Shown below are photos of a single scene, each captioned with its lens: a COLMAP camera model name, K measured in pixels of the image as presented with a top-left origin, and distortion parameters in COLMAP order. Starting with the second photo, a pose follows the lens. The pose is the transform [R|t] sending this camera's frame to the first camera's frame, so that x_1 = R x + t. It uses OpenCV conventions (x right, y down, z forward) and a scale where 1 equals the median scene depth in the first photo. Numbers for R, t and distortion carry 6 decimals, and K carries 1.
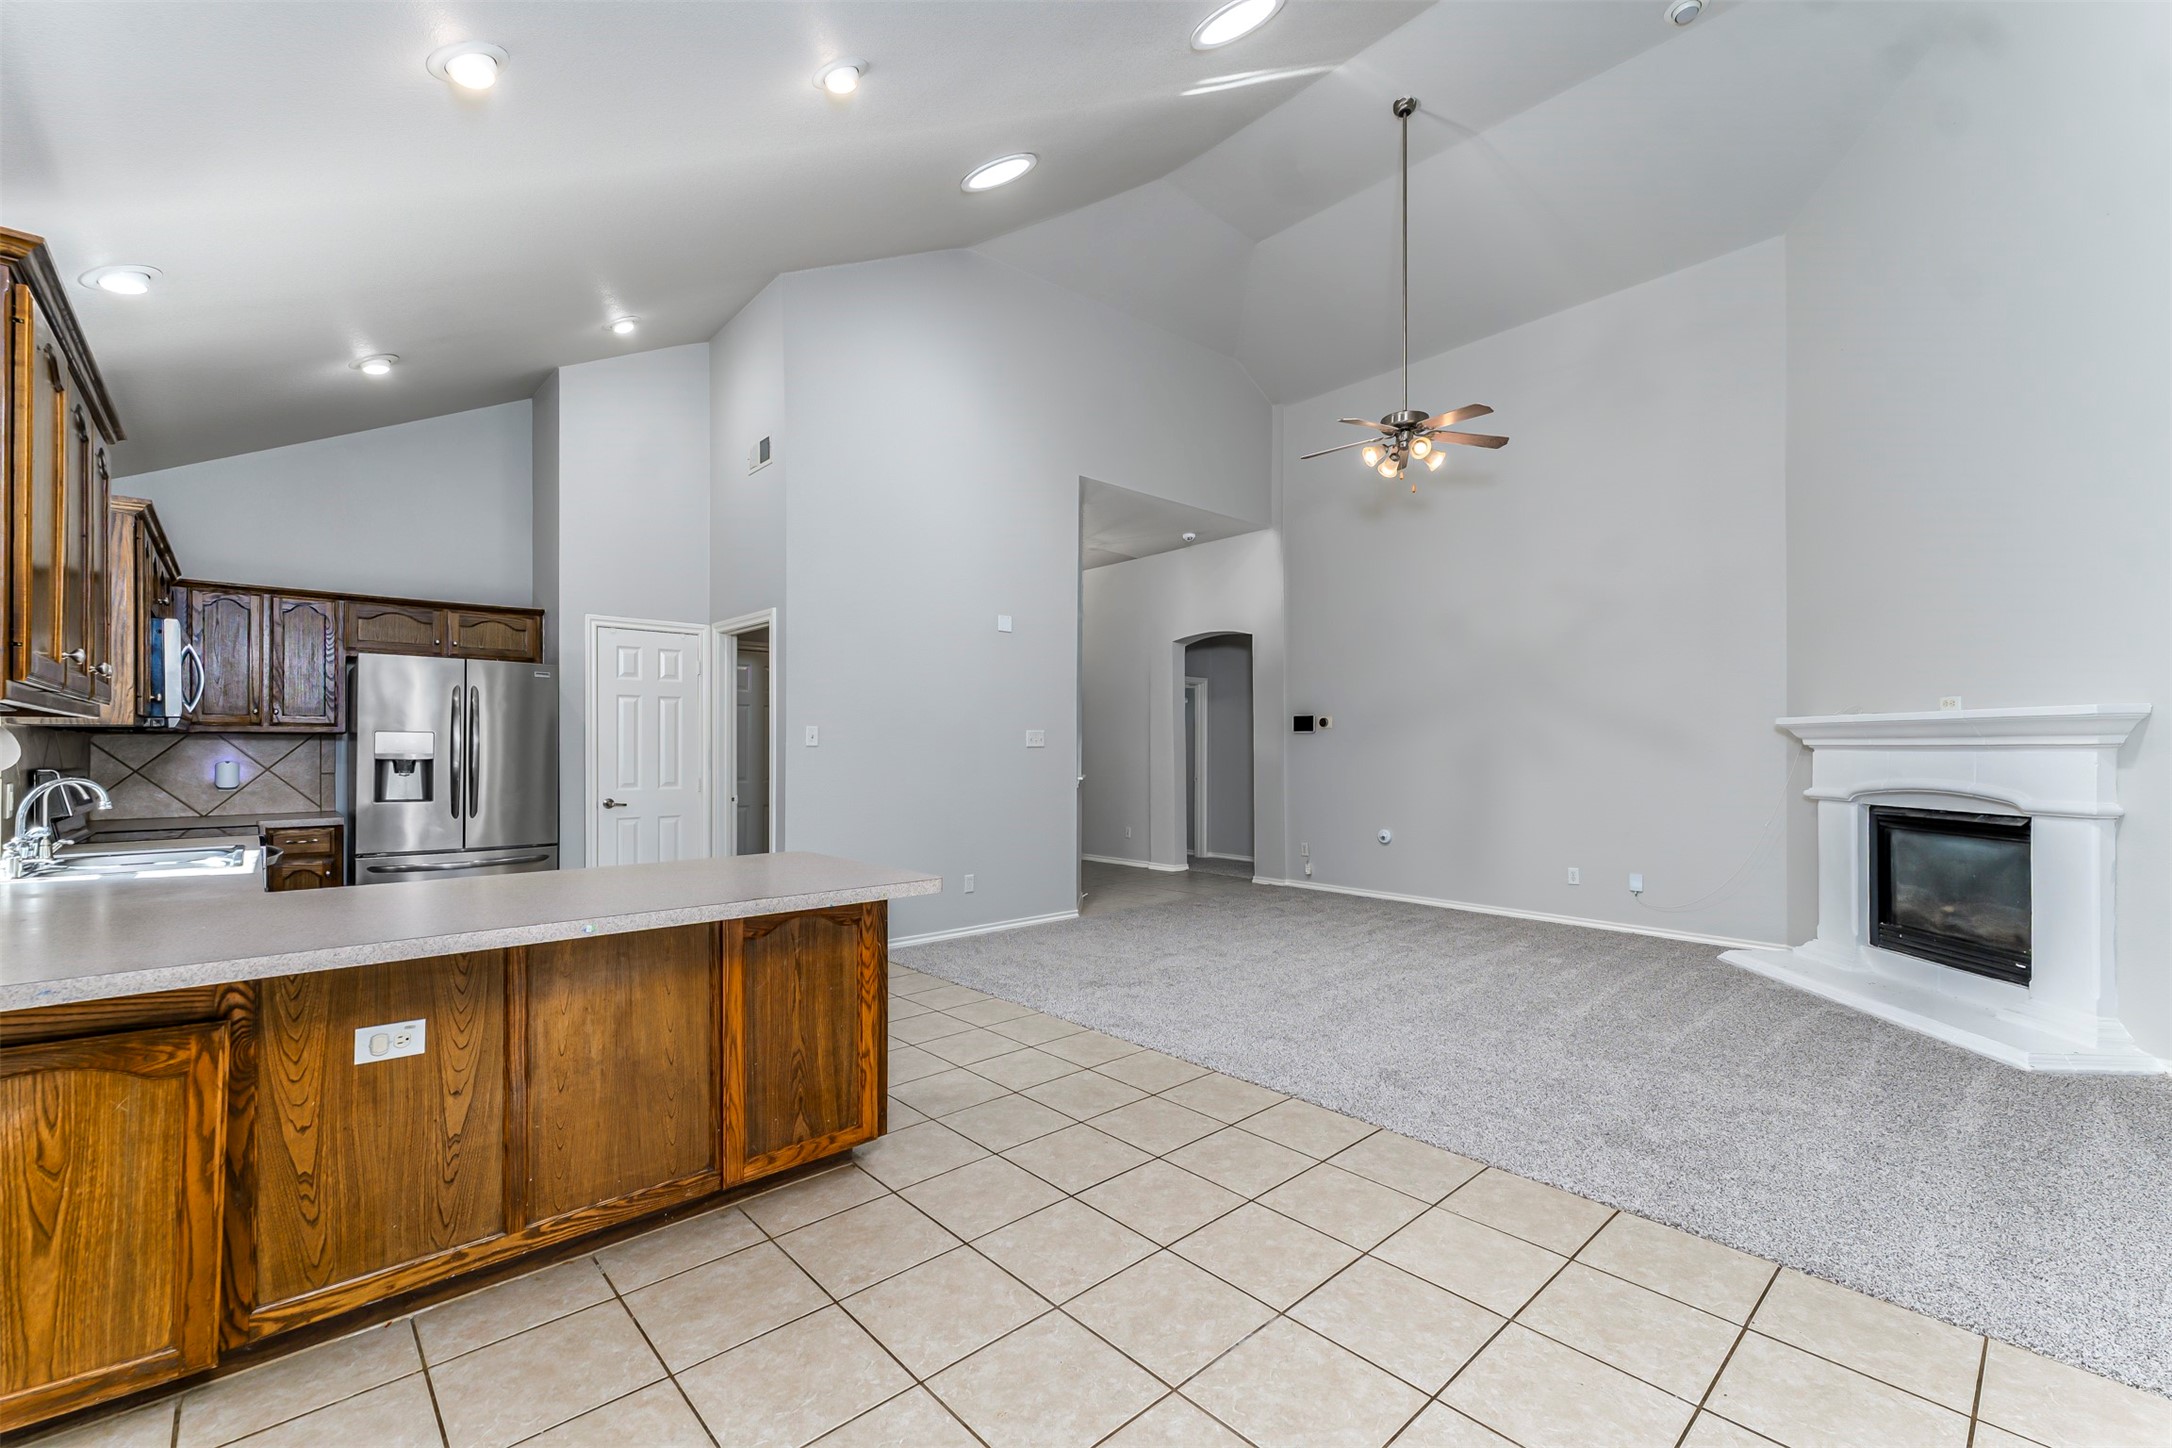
lens RADIAL K [[880.8, 0, 1096.8], [0, 880.8, 742.8], [0, 0, 1]] dist [0.007591, -0.000432]
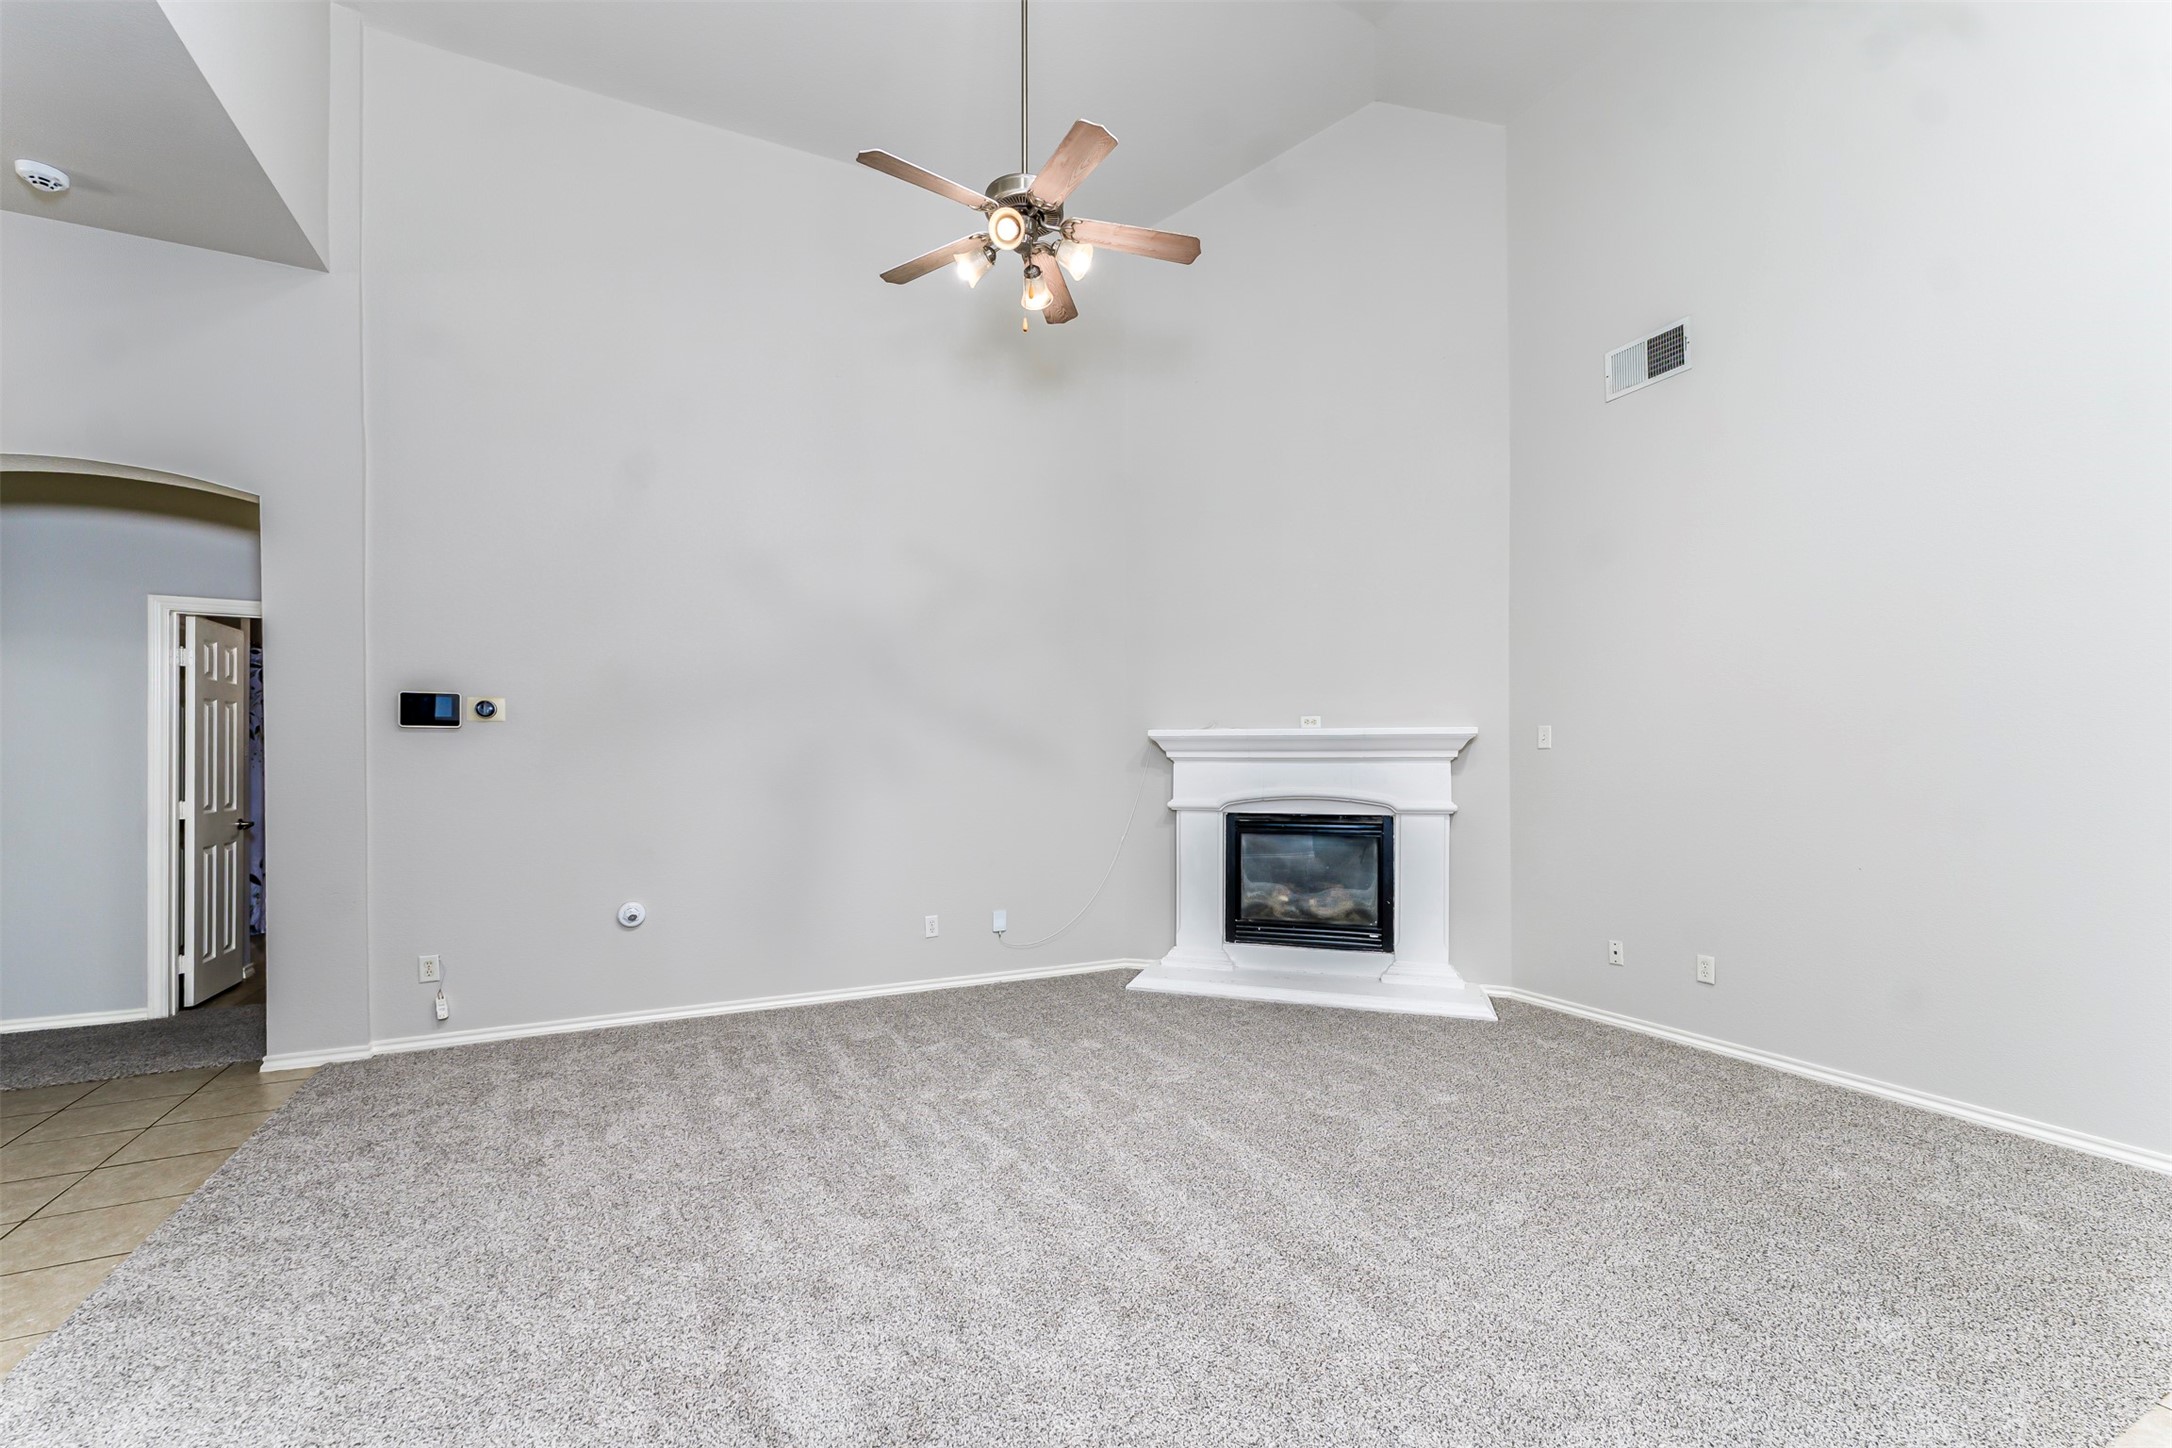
lens RADIAL K [[880.8, 0, 1072.8], [0, 880.8, 776.1], [0, 0, 1]] dist [0.007591, -0.000432]
pose [[0.287922, -0.012361, 0.957574, -0.217014], [-0.005112, 0.999883, 0.014444, 0.010301], [-0.957640, -0.009054, 0.287825, 0.880789]]
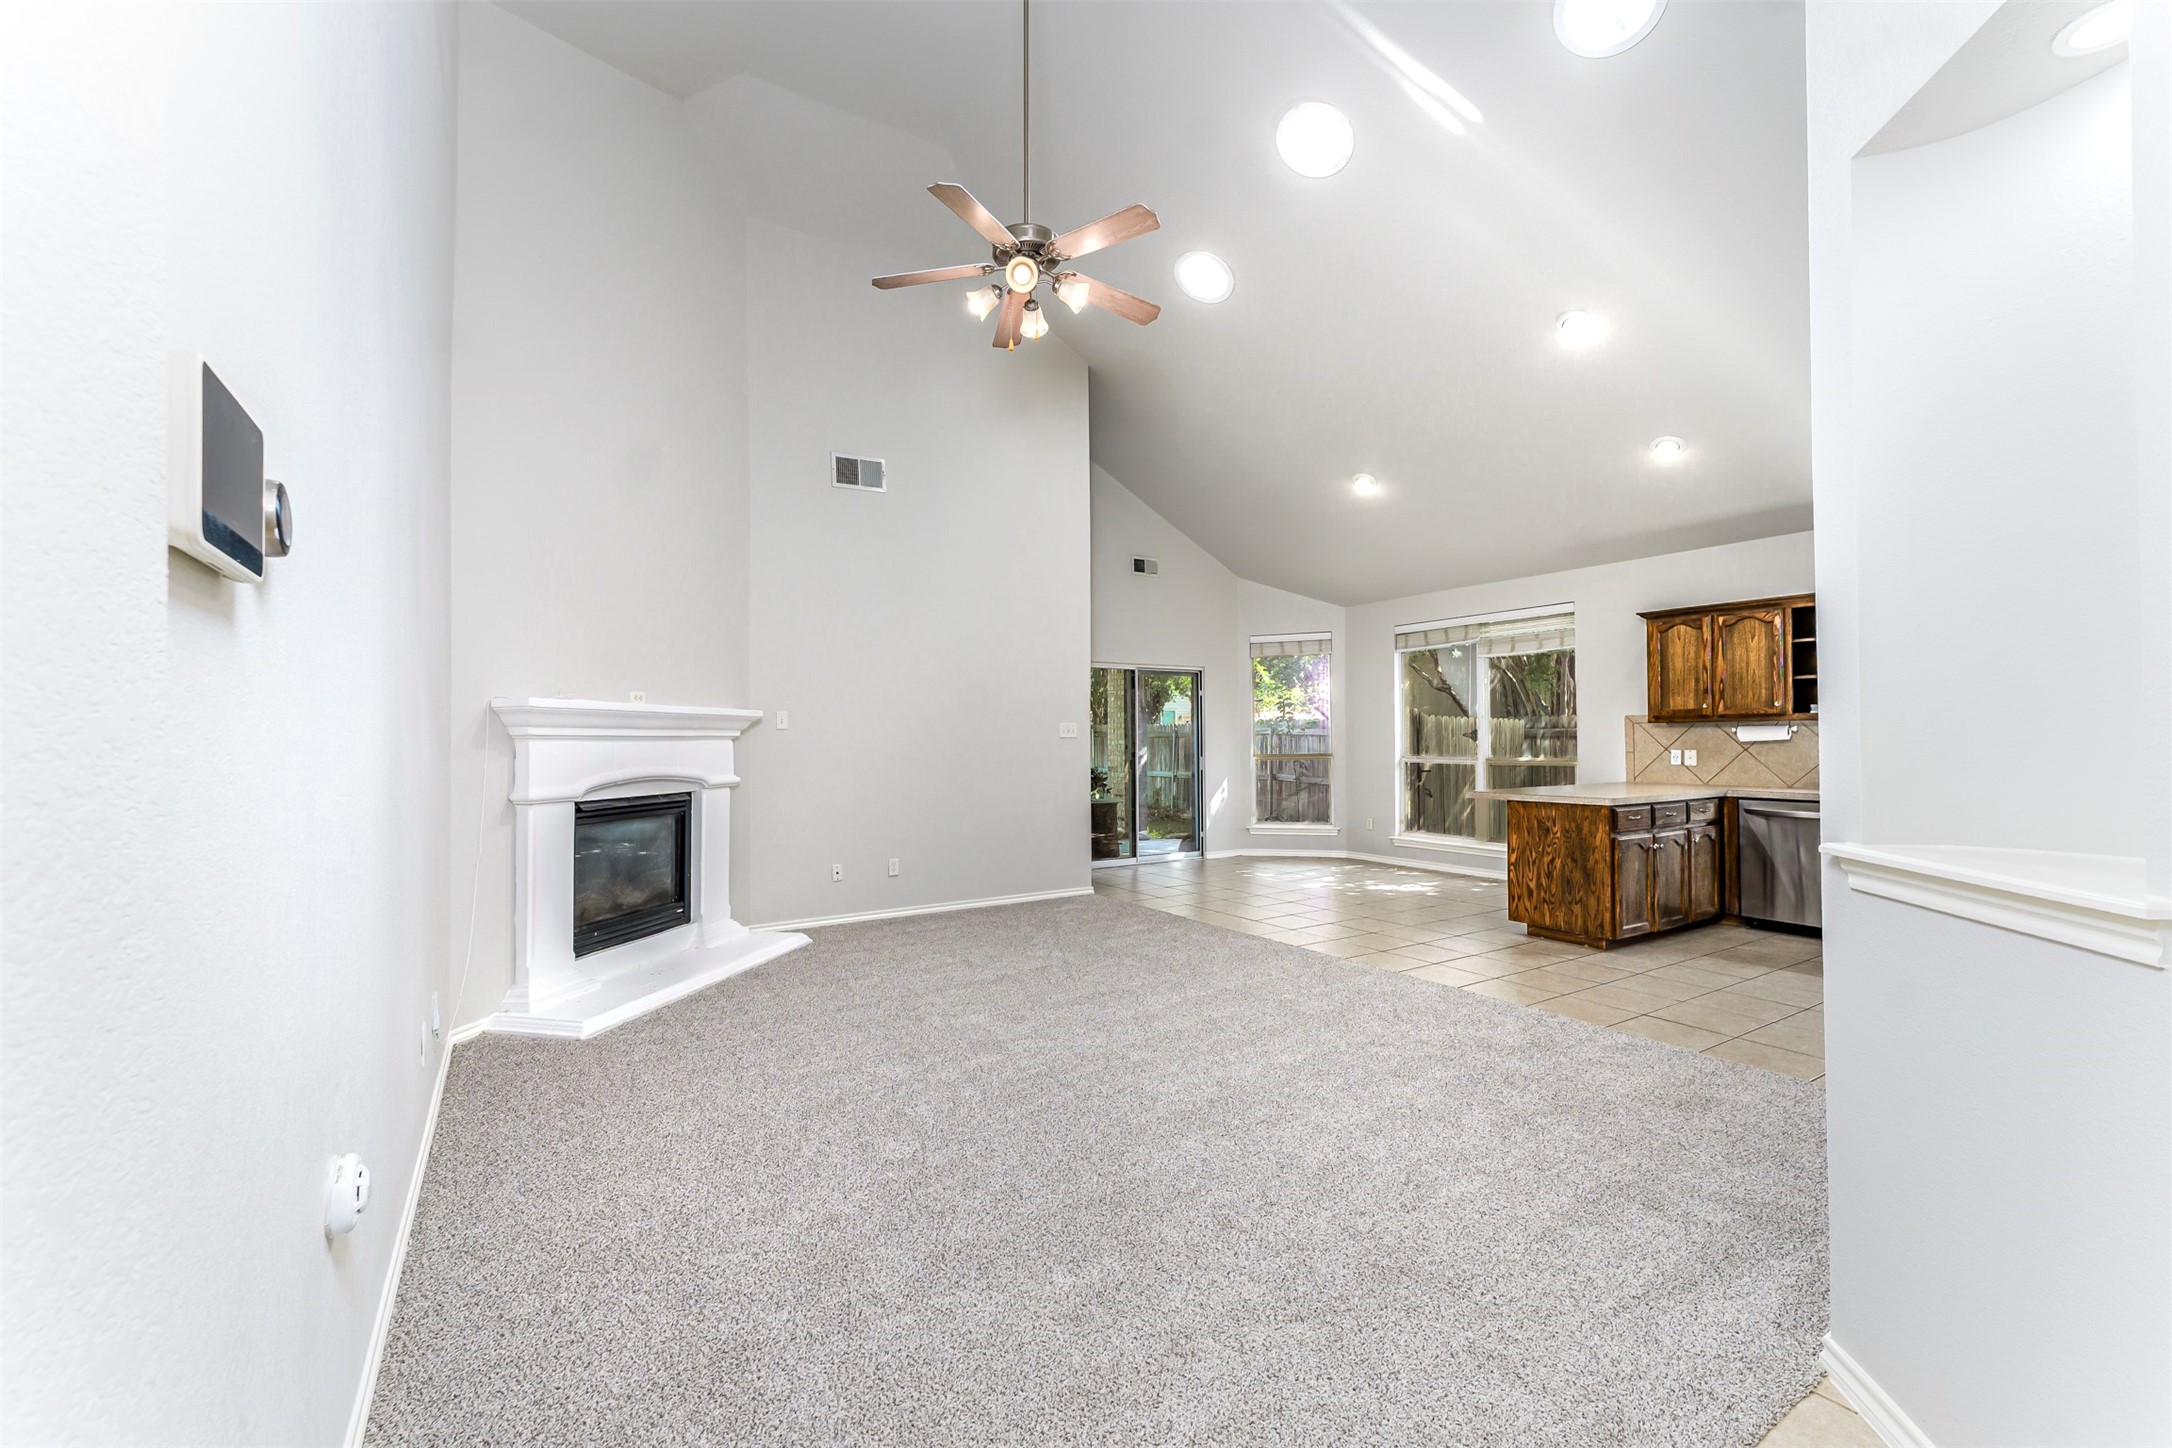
lens RADIAL K [[880.8, 0, 1071.7], [0, 880.8, 724.7], [0, 0, 1]] dist [0.007591, -0.000432]
pose [[-0.978973, 0.003457, 0.203960, 0.198007], [-0.001353, 0.999724, -0.023436, 0.012322], [-0.203984, -0.023219, -0.978699, 1.783149]]
